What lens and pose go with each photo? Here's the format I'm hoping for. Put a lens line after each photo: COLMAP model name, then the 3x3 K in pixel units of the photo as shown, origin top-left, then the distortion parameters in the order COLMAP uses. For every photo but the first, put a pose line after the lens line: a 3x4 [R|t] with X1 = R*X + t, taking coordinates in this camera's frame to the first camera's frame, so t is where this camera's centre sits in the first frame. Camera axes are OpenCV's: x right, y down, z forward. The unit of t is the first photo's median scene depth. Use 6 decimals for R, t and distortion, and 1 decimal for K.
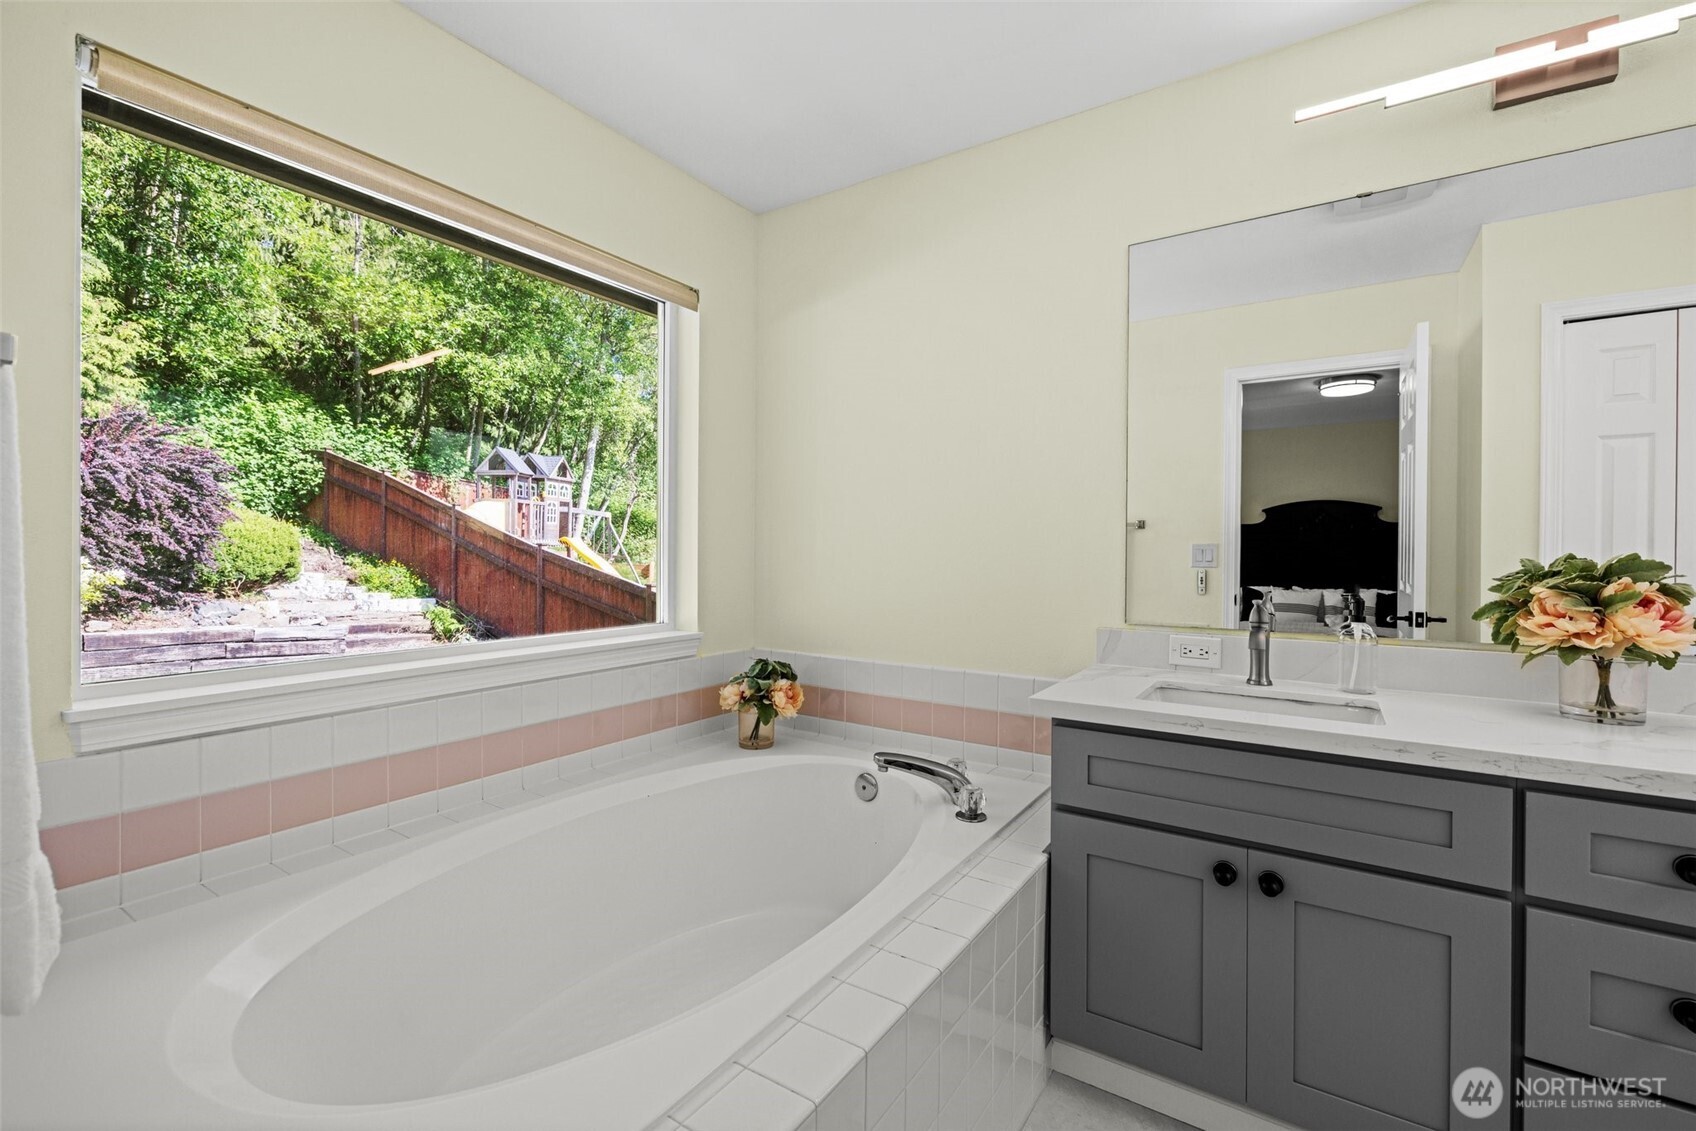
lens RADIAL K [[706.5, 0, 850.8], [0, 706.5, 553.6], [0, 0, 1]] dist [-0.000244, -0.000010]
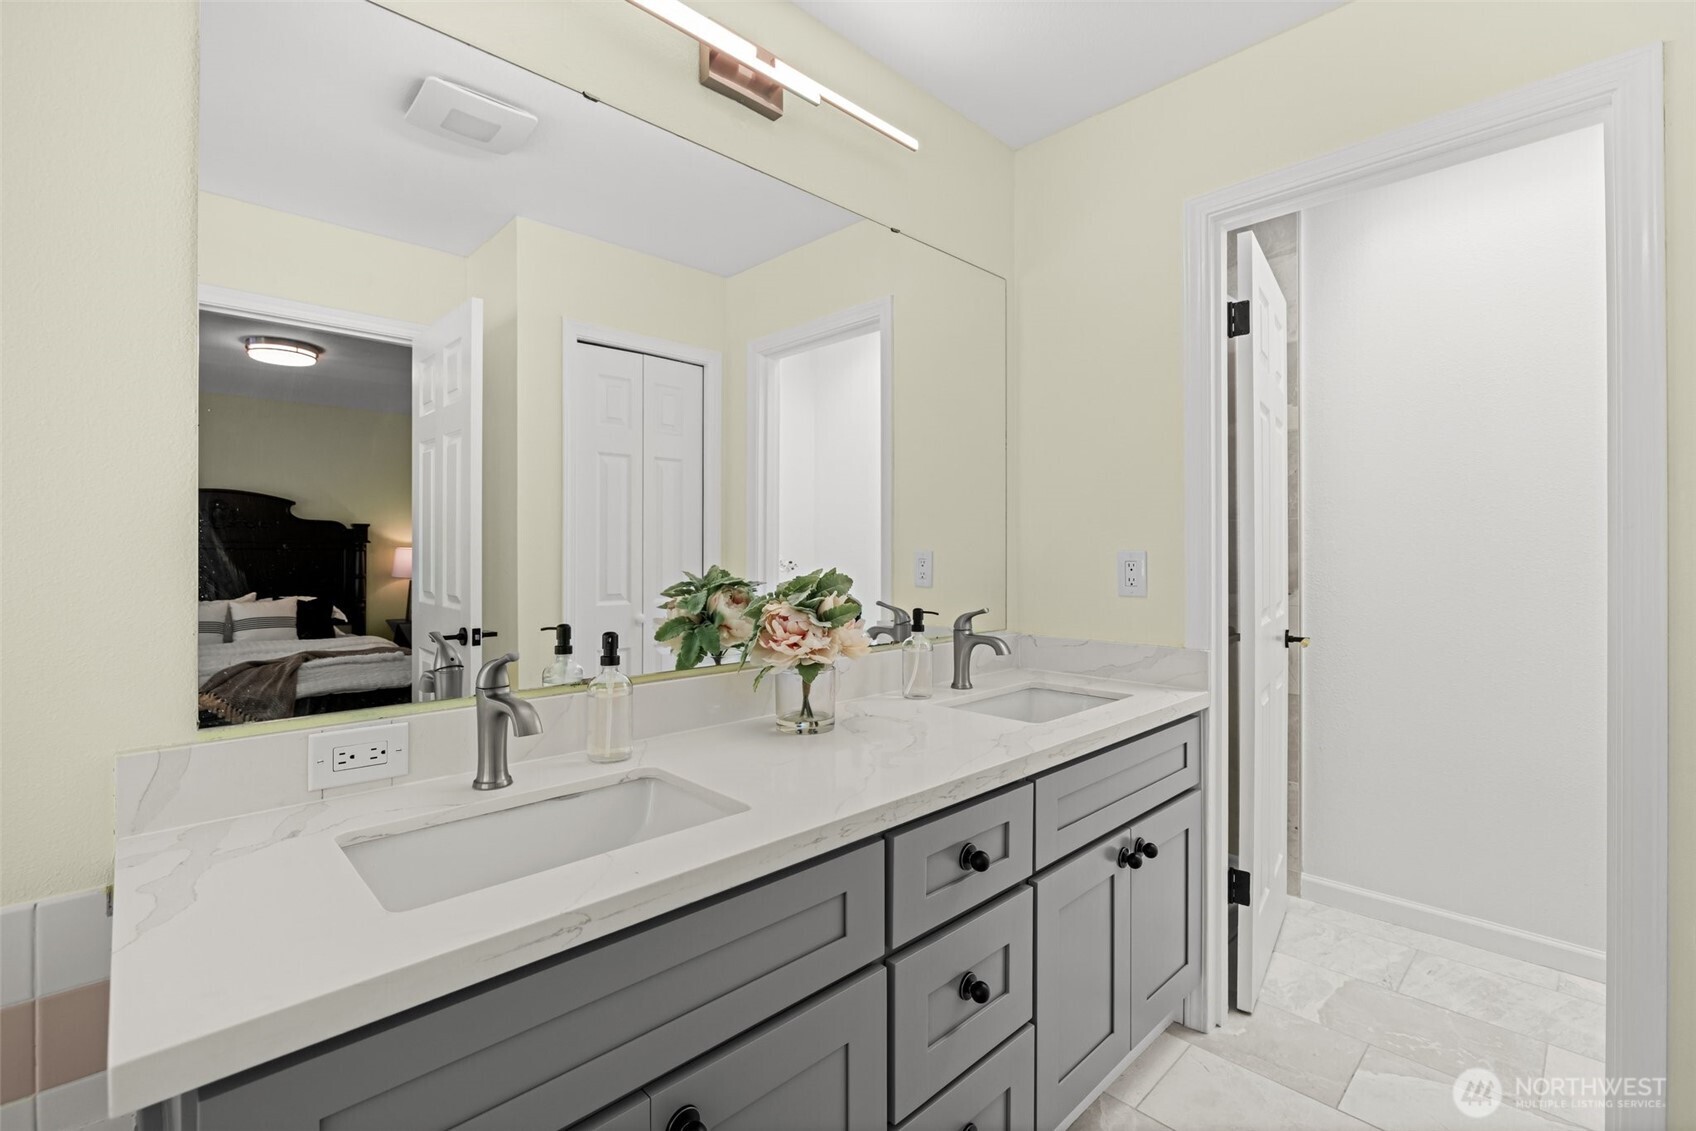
lens RADIAL K [[754.0, 0, 847.1], [0, 754.0, 553.1], [0, 0, 1]] dist [-0.001667, -0.000124]
pose [[0.230132, -0.010153, 0.973106, 0.001151], [0.006717, 0.999938, 0.008844, -0.026215], [-0.973136, 0.004501, 0.230186, 0.562338]]
